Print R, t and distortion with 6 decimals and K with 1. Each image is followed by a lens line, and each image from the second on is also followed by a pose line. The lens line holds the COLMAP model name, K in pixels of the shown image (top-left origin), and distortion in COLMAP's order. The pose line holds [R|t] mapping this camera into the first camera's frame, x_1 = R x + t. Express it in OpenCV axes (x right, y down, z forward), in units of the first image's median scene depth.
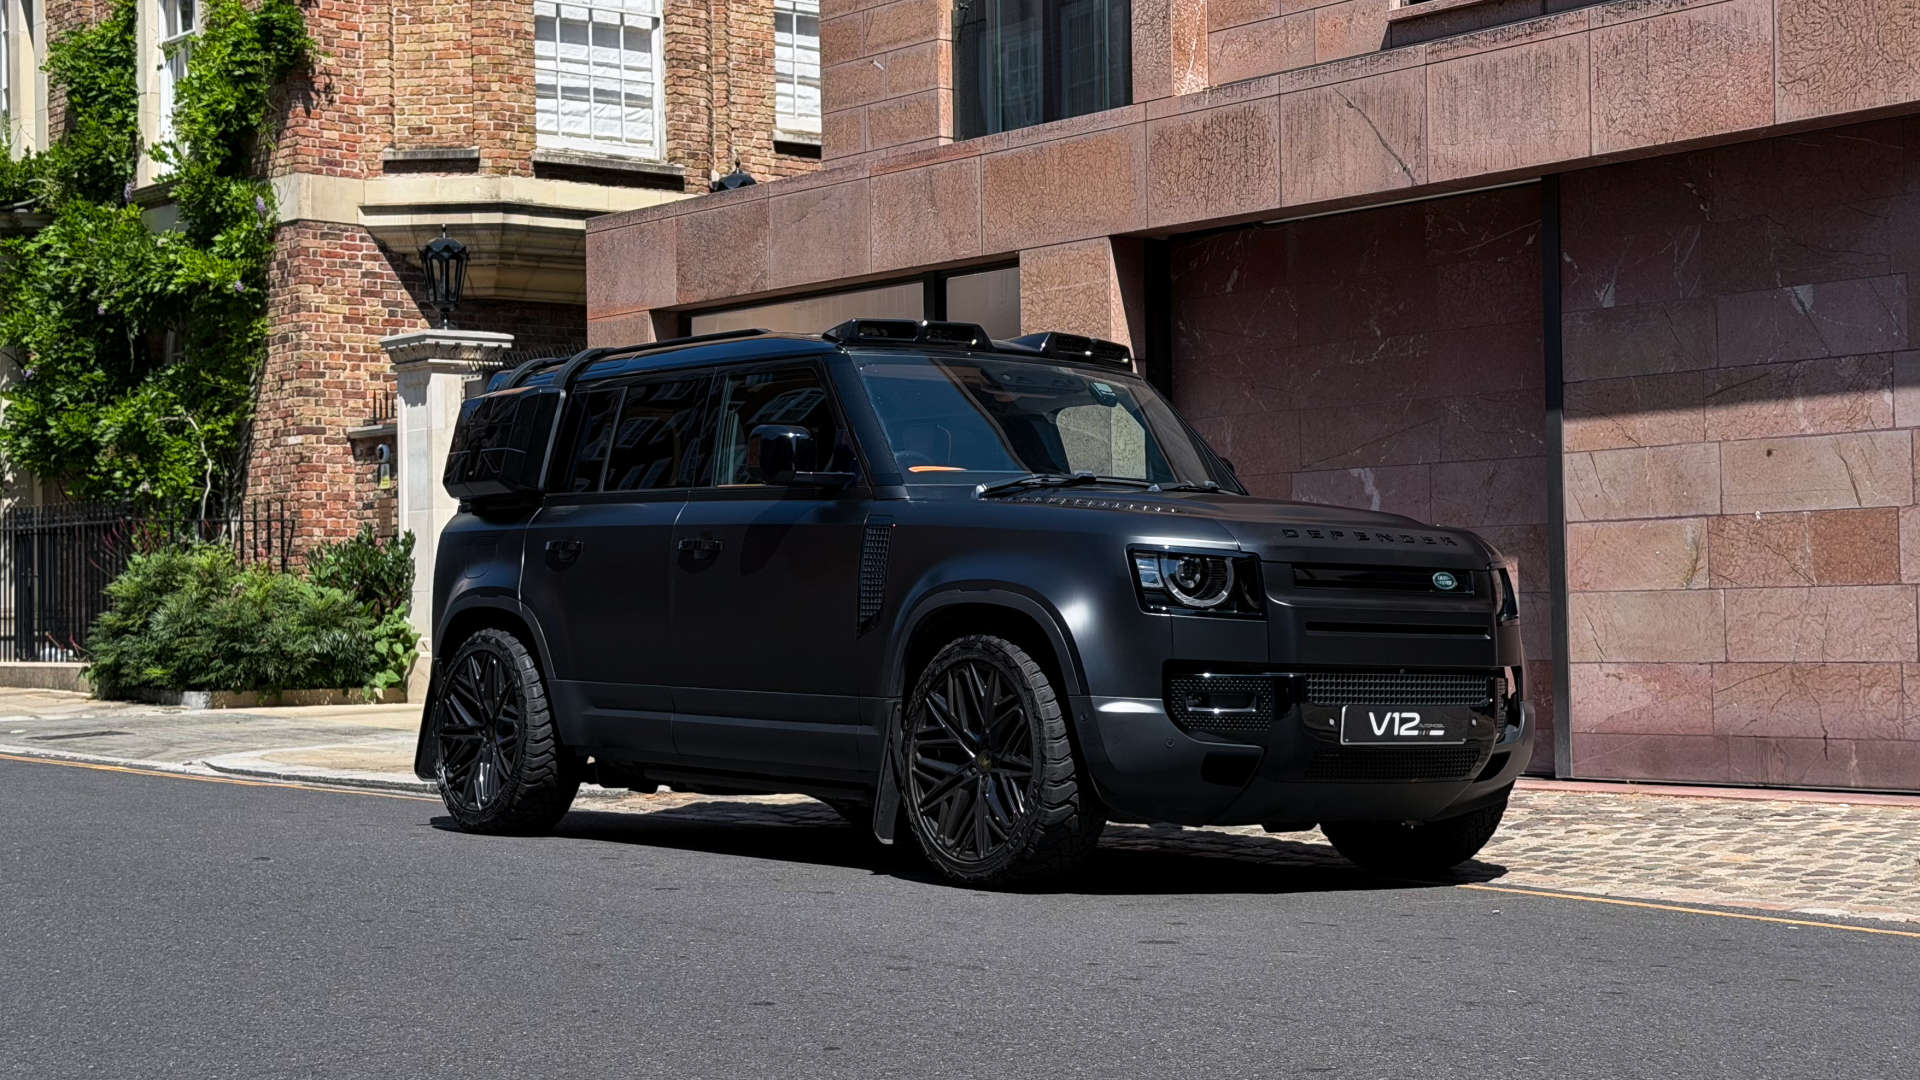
lens RADIAL K [[3032.7, 0, 1042.4], [0, 3032.7, 525.3], [0, 0, 1]] dist [0.140803, 0.000000]
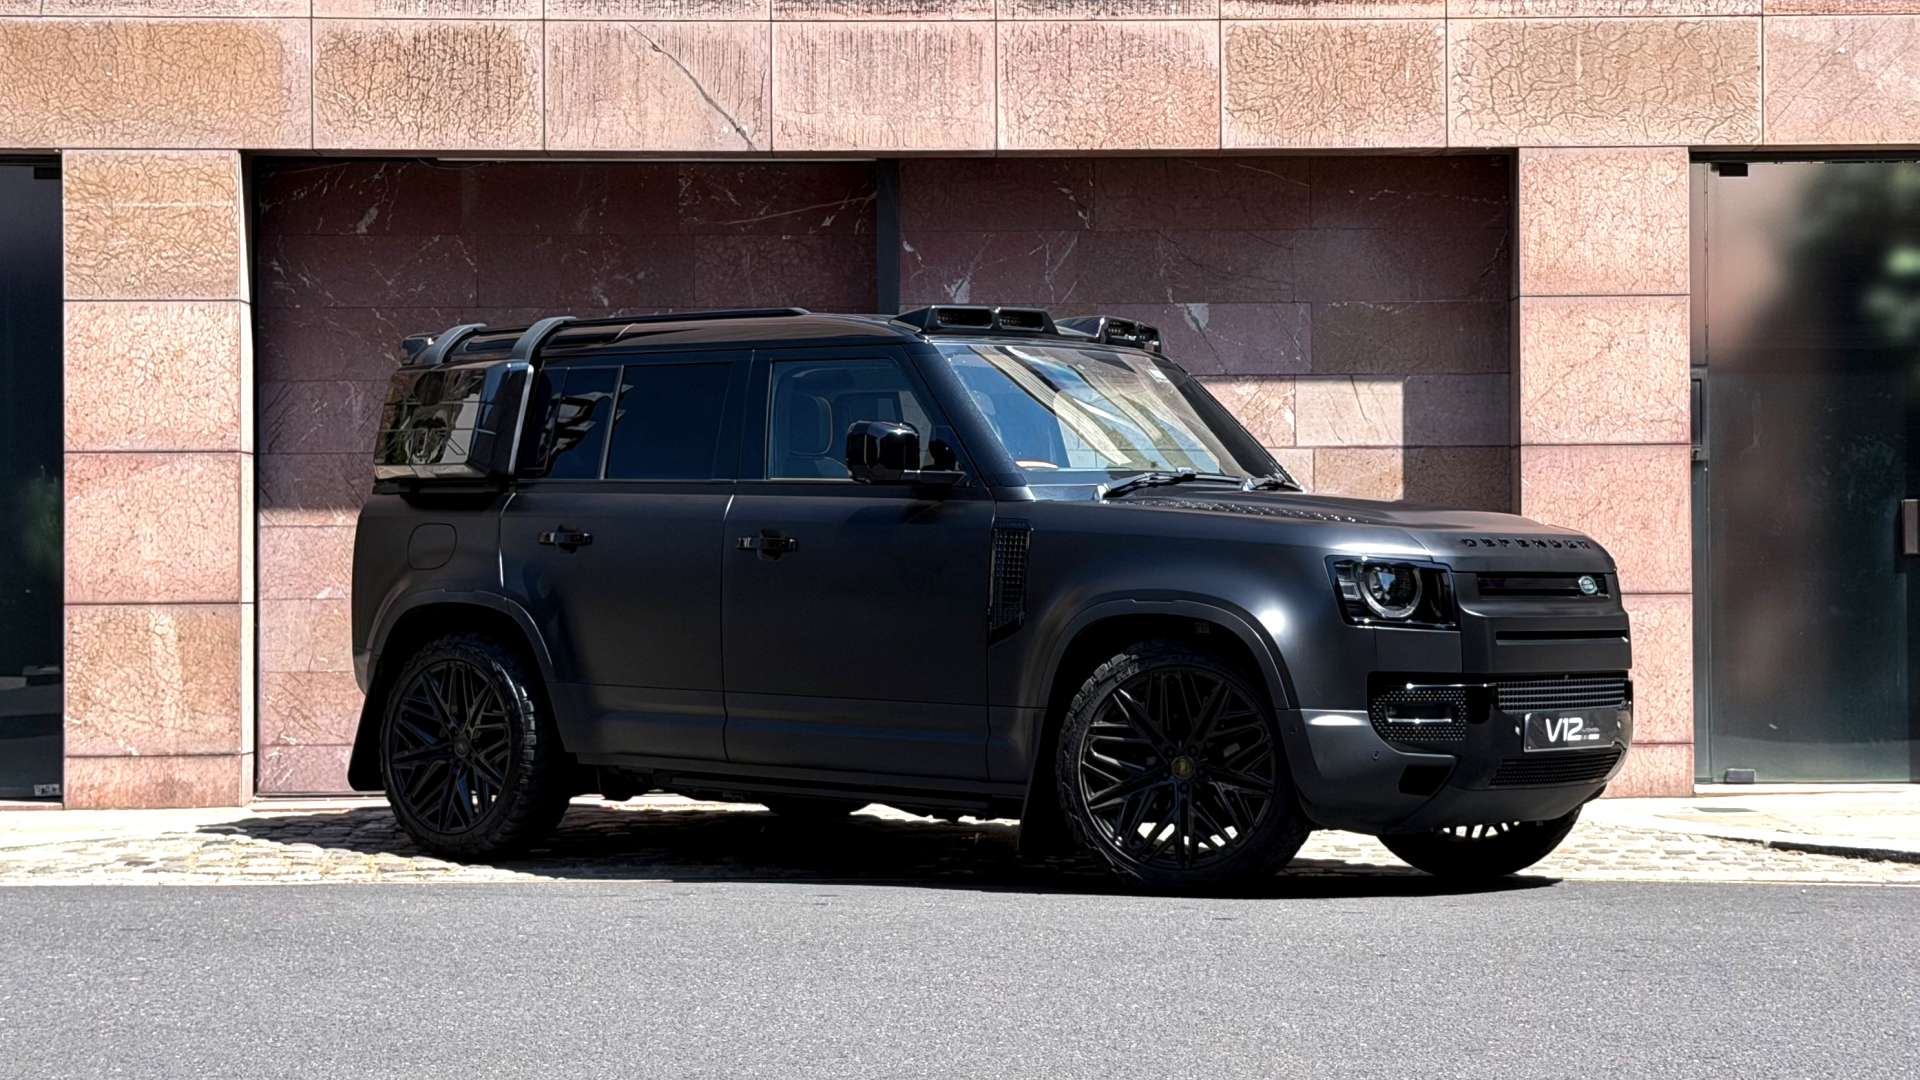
lens RADIAL K [[3529.1, 0, 1065.7], [0, 3529.1, 506.9], [0, 0, 1]] dist [0.142491, 0.000000]
pose [[0.624399, 0.028094, 0.780600, -0.694328], [-0.028366, 0.999509, -0.013284, 0.007451], [-0.780591, -0.013848, 0.624889, 0.280277]]
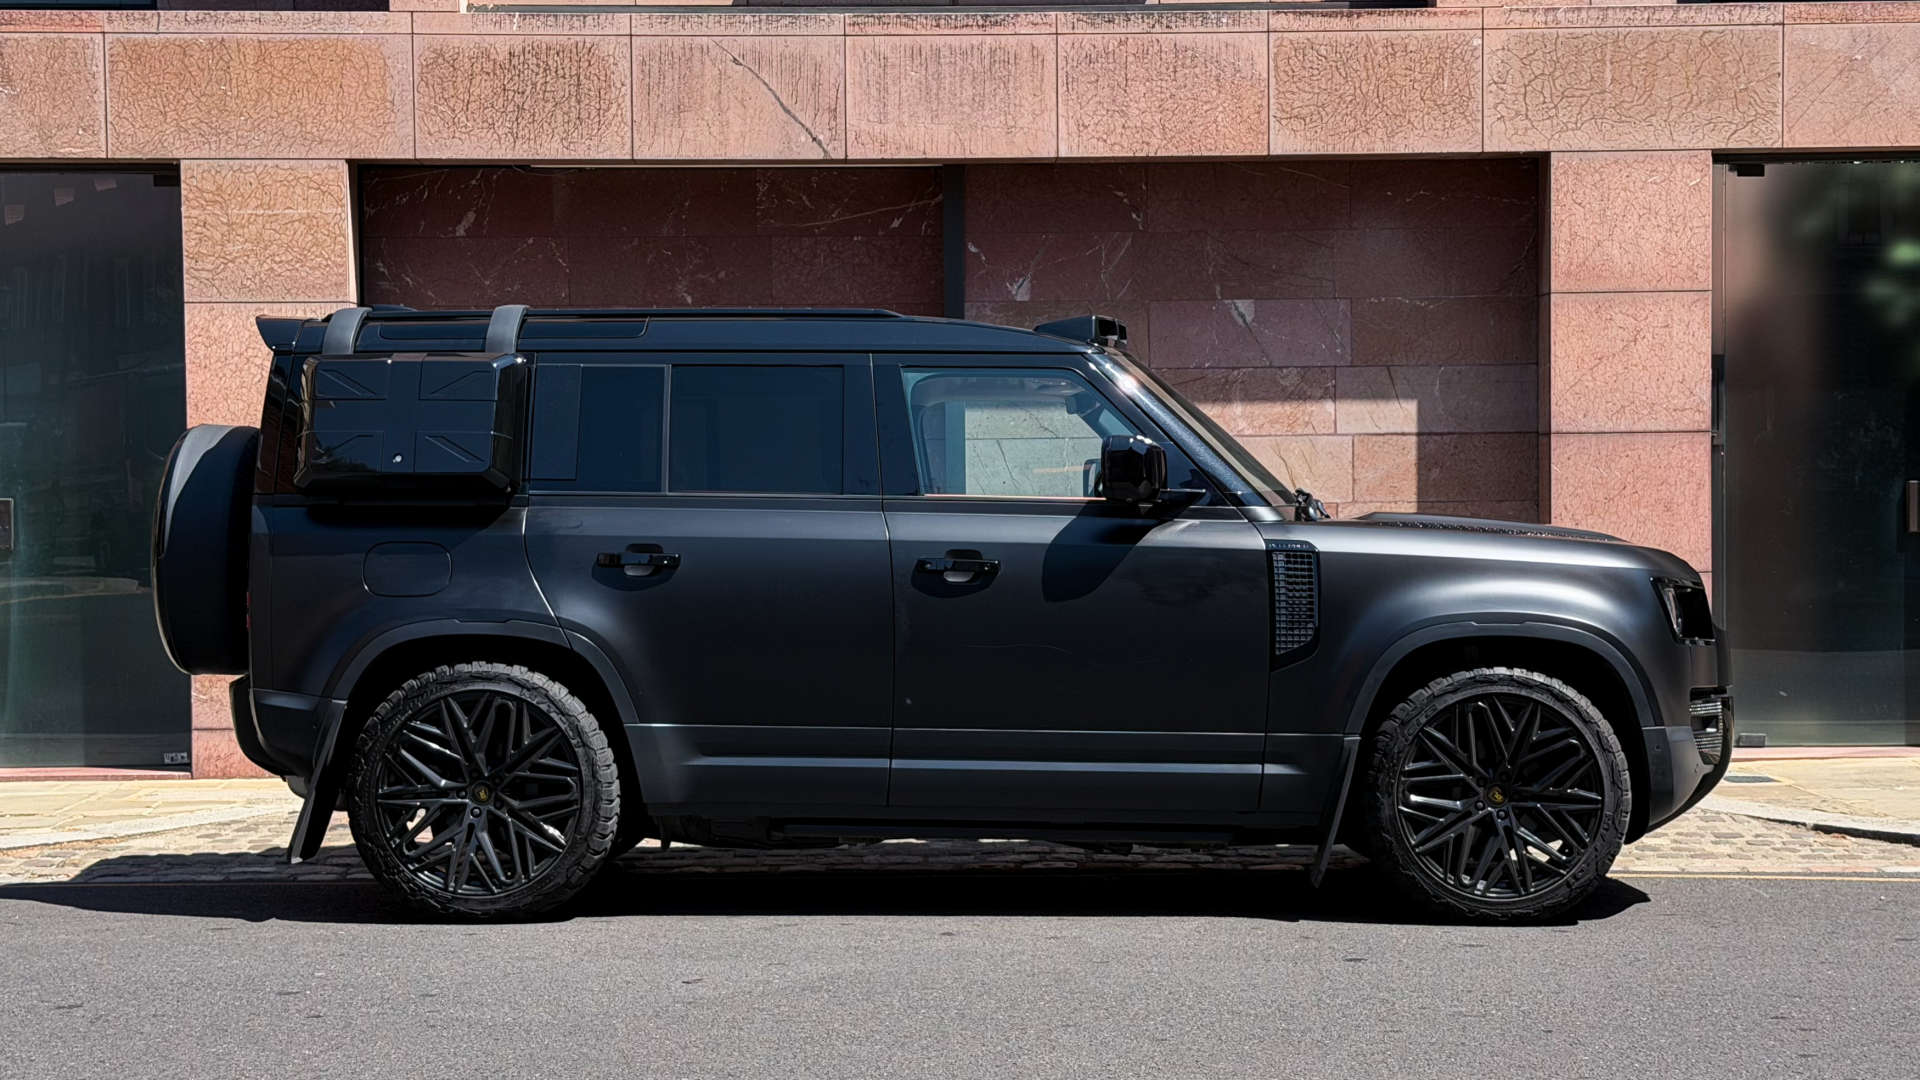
lens RADIAL K [[3032.7, 0, 1009.5], [0, 3032.7, 546.2], [0, 0, 1]] dist [0.140803, 0.000000]
pose [[0.626289, -0.010064, 0.779526, -0.644285], [-0.025351, 0.999125, 0.033266, -0.023321], [-0.779178, -0.040595, 0.625486, 0.368499]]
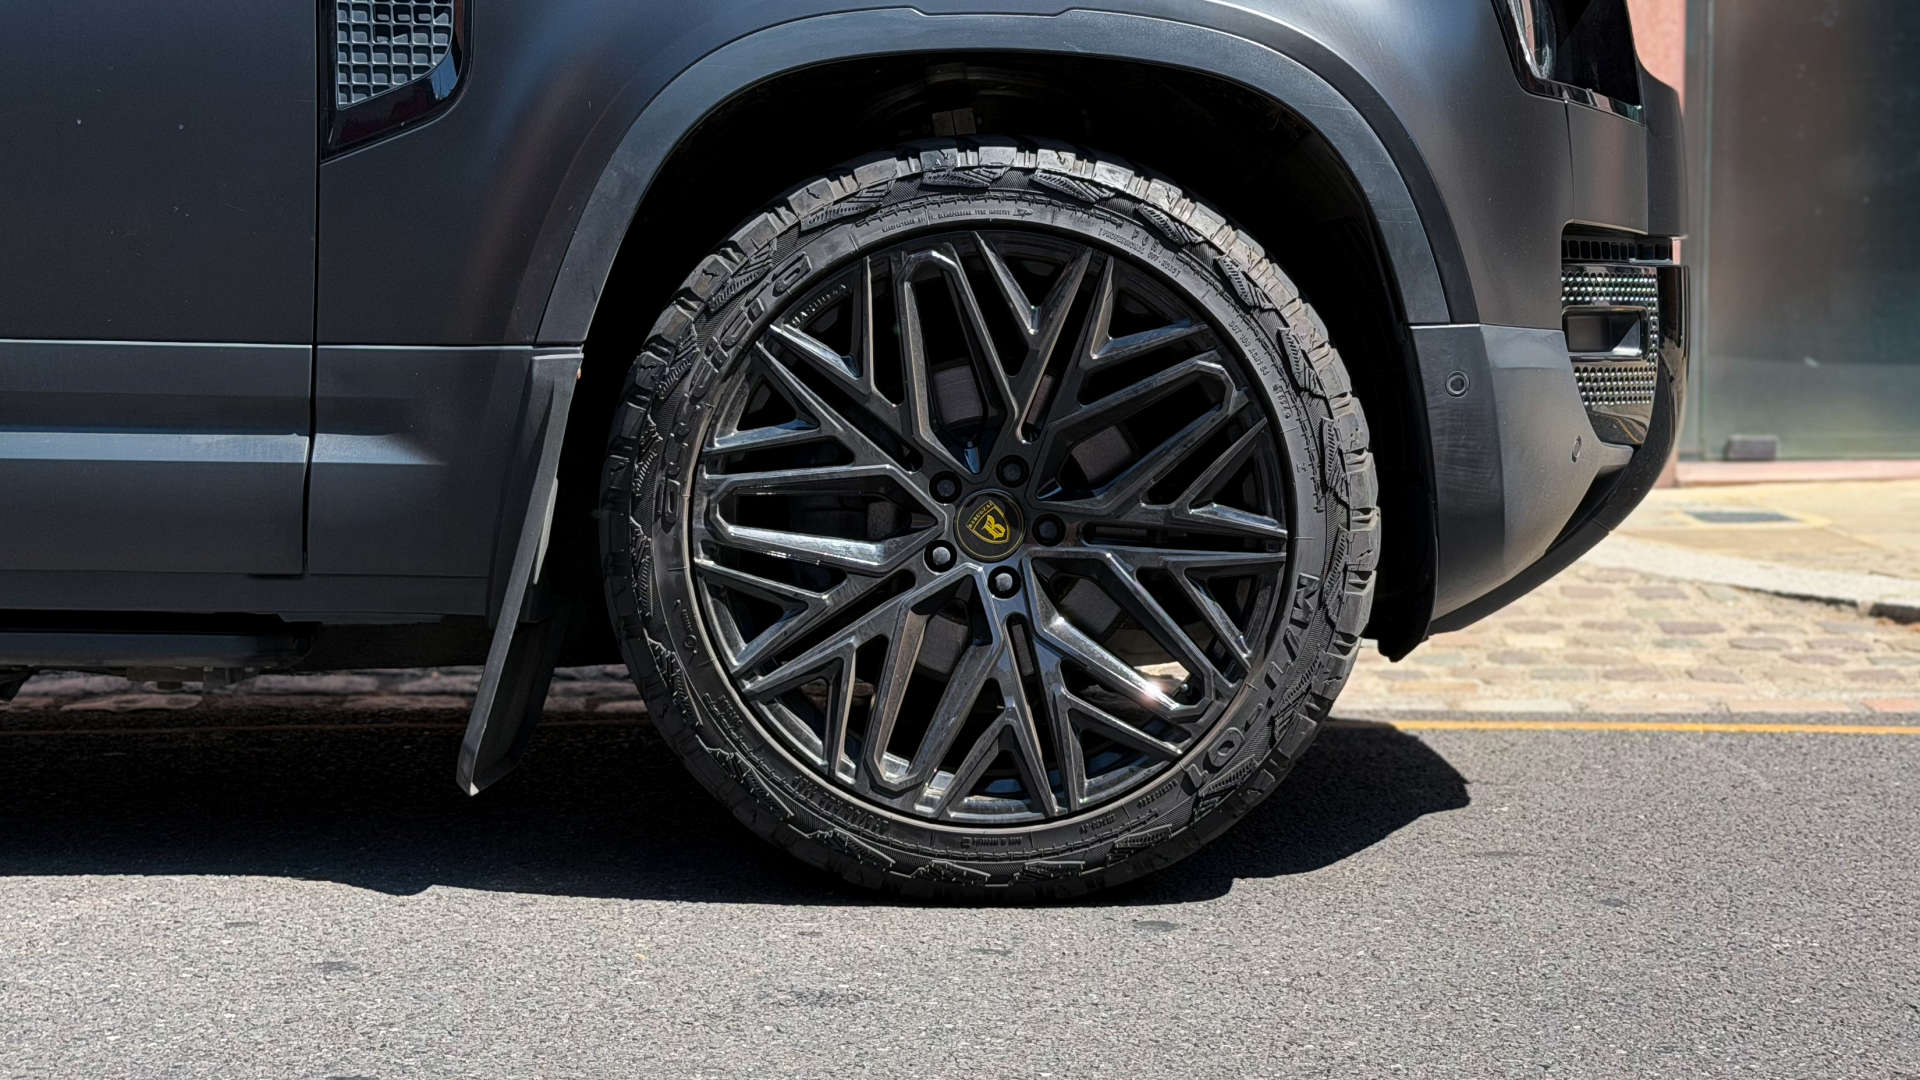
lens RADIAL K [[3032.7, 0, 1038.5], [0, 3032.7, 527.6], [0, 0, 1]] dist [0.140803, 0.000000]
pose [[0.623209, -0.061450, 0.779637, -0.202356], [-0.027513, 0.994568, 0.100383, 0.031726], [-0.781571, -0.084009, 0.618134, 0.571028]]
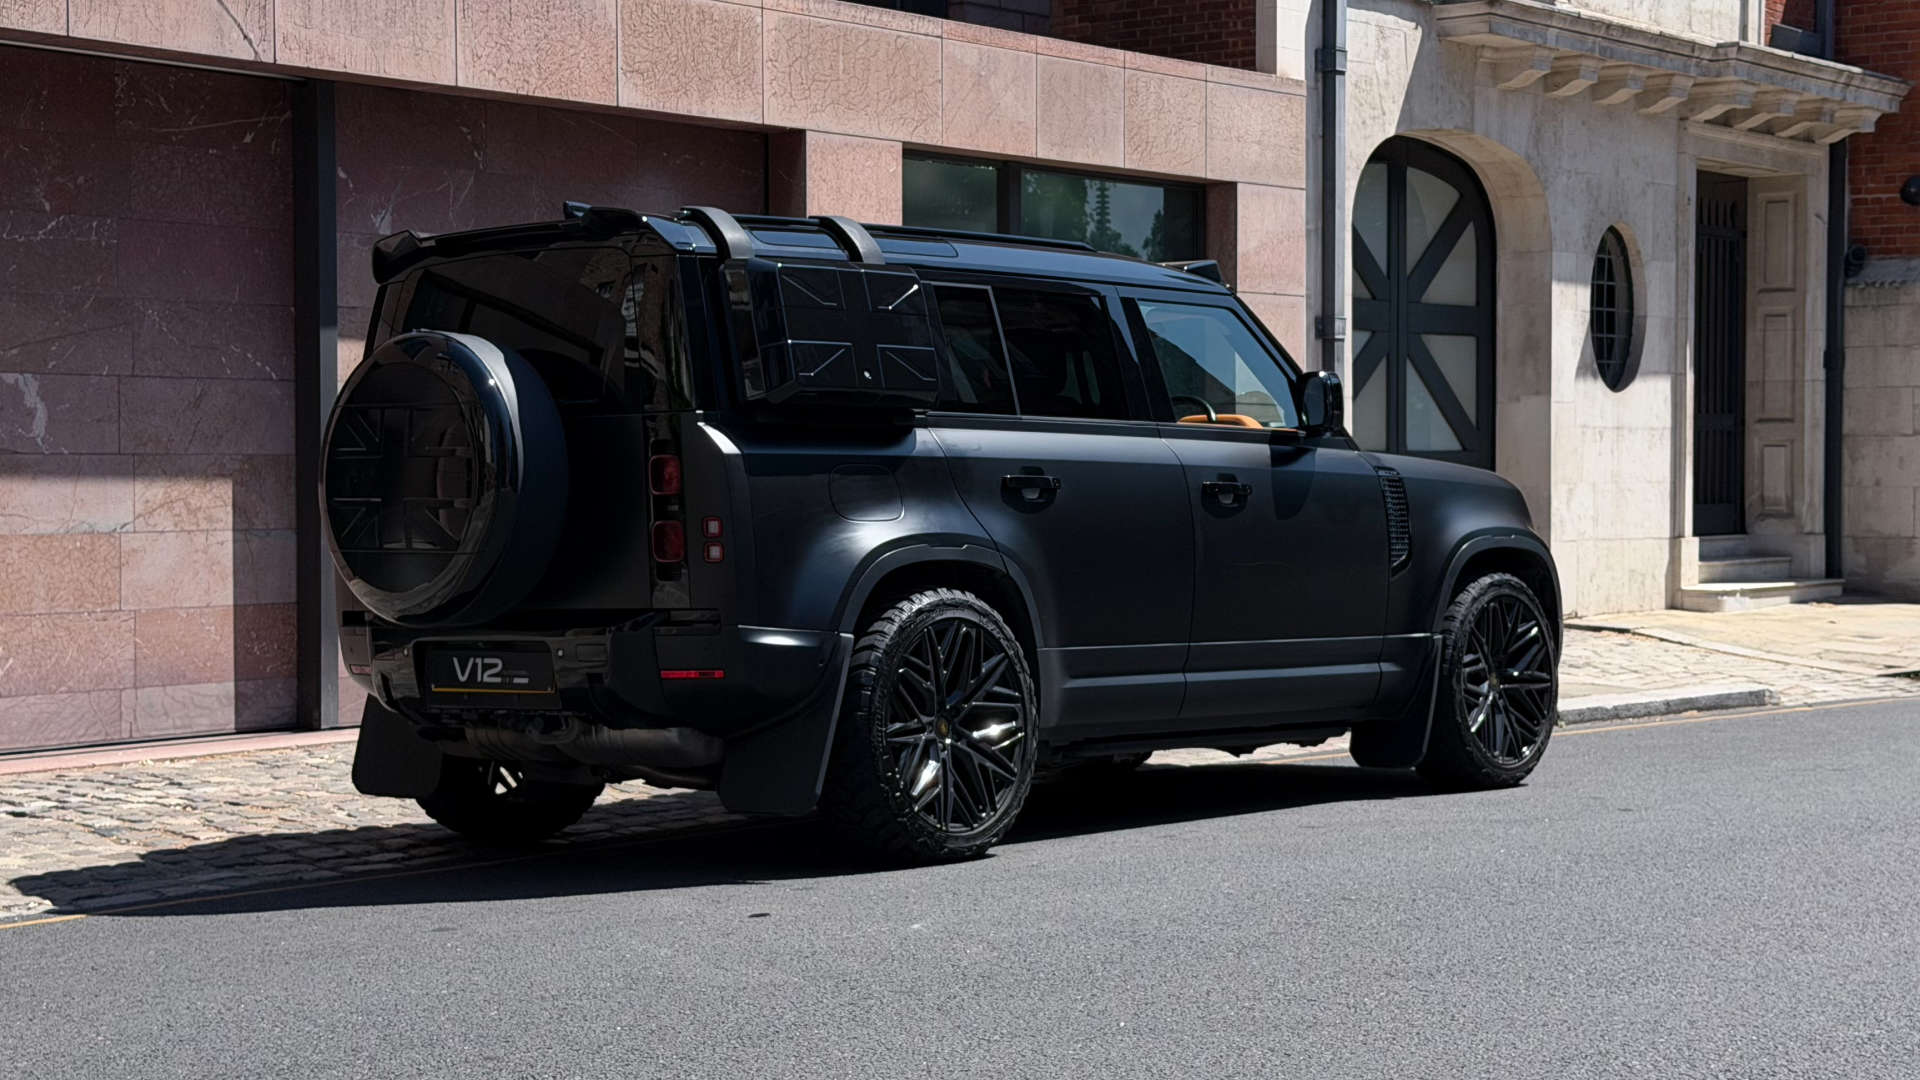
lens RADIAL K [[3032.7, 0, 958.1], [0, 3032.7, 540.3], [0, 0, 1]] dist [0.140803, 0.000000]
pose [[-0.178369, -0.009856, 0.983914, -0.830644], [-0.025719, 0.999655, 0.005351, 0.016174], [-0.983628, -0.024351, -0.178561, 1.028207]]
